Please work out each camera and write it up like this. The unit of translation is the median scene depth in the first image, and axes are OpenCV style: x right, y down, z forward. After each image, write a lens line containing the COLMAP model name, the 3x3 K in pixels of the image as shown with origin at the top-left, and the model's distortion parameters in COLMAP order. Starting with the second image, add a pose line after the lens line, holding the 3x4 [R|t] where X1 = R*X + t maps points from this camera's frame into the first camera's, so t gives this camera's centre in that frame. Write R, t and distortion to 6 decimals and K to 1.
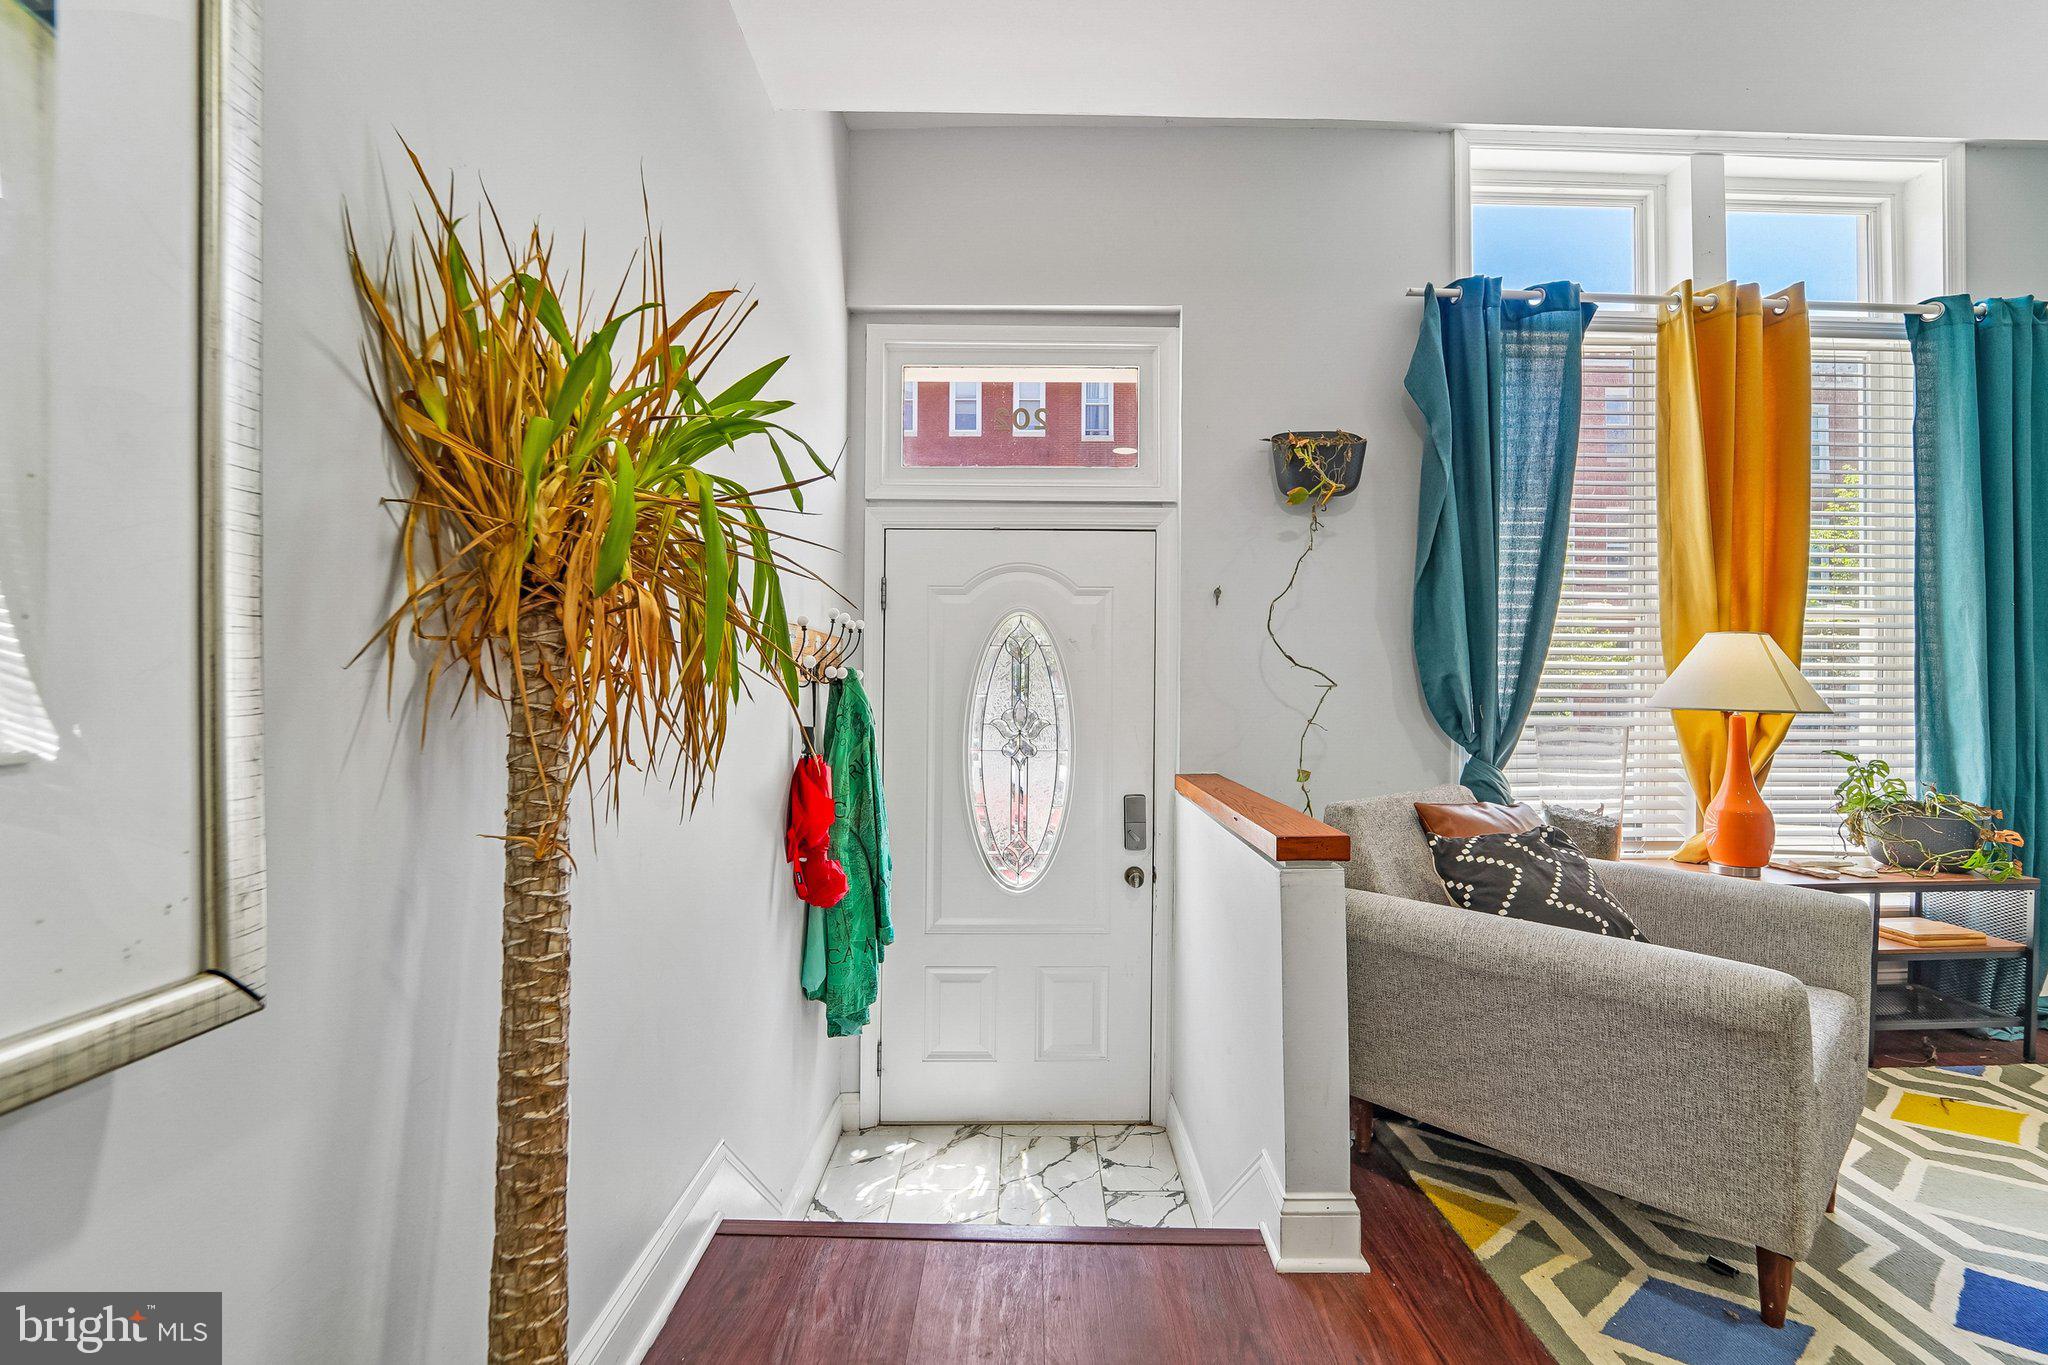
lens RADIAL K [[847.4, 0, 1026.9], [0, 847.4, 670.5], [0, 0, 1]] dist [-0.009357, -0.000376]
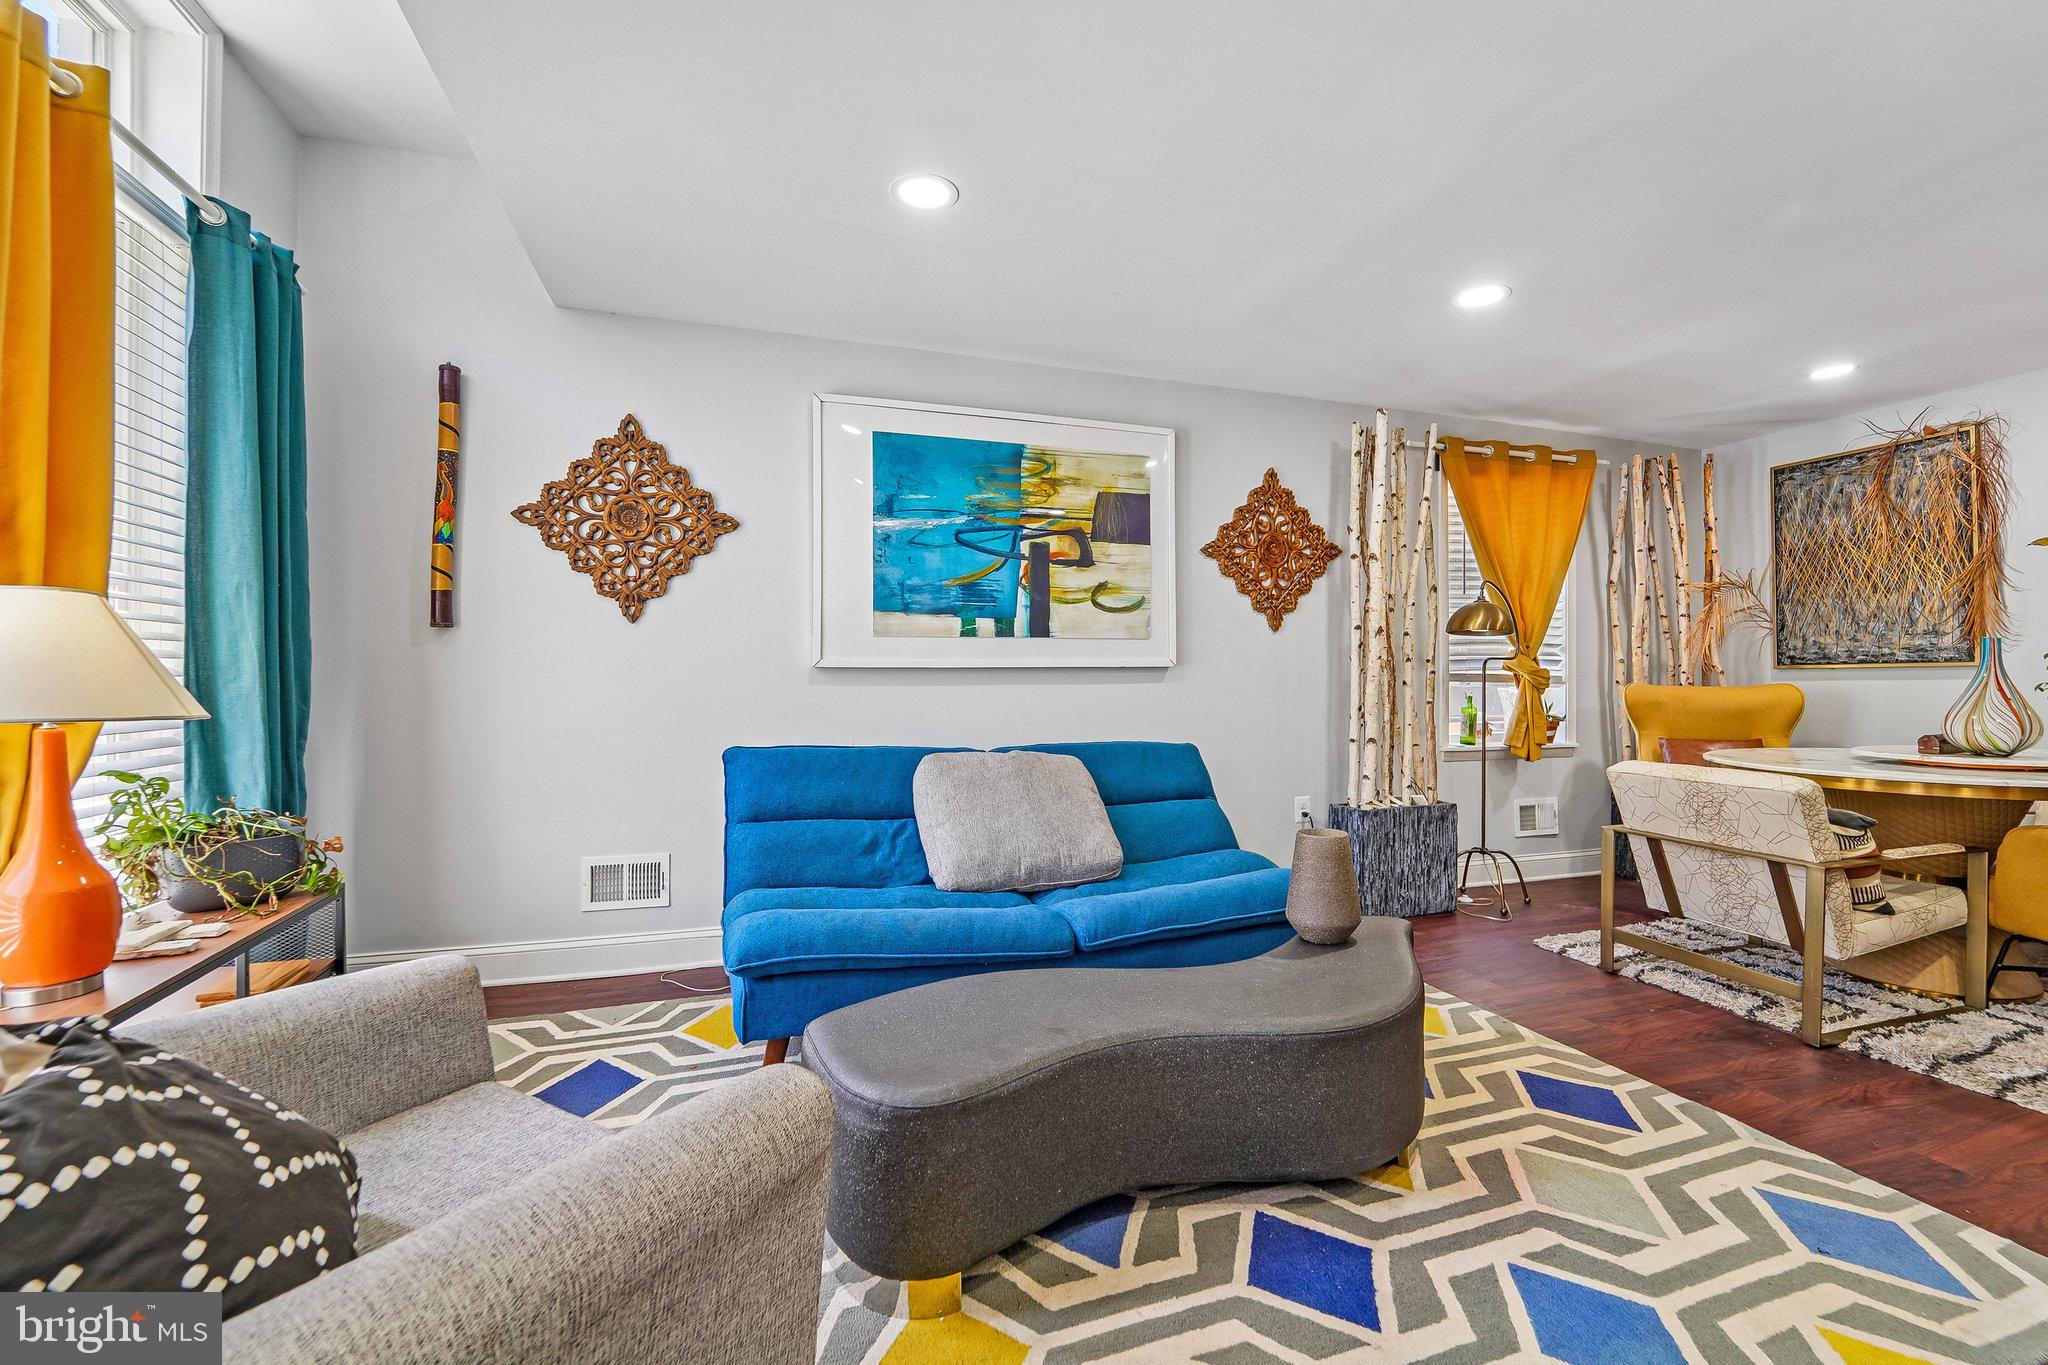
lens RADIAL K [[874.8, 0, 1025.2], [0, 874.8, 676.0], [0, 0, 1]] dist [-0.022304, 0.000261]
pose [[-0.307411, -0.005773, 0.951559, 0.057495], [-0.008266, 0.999960, 0.003396, 0.007504], [-0.951541, -0.006822, -0.307447, 0.509527]]
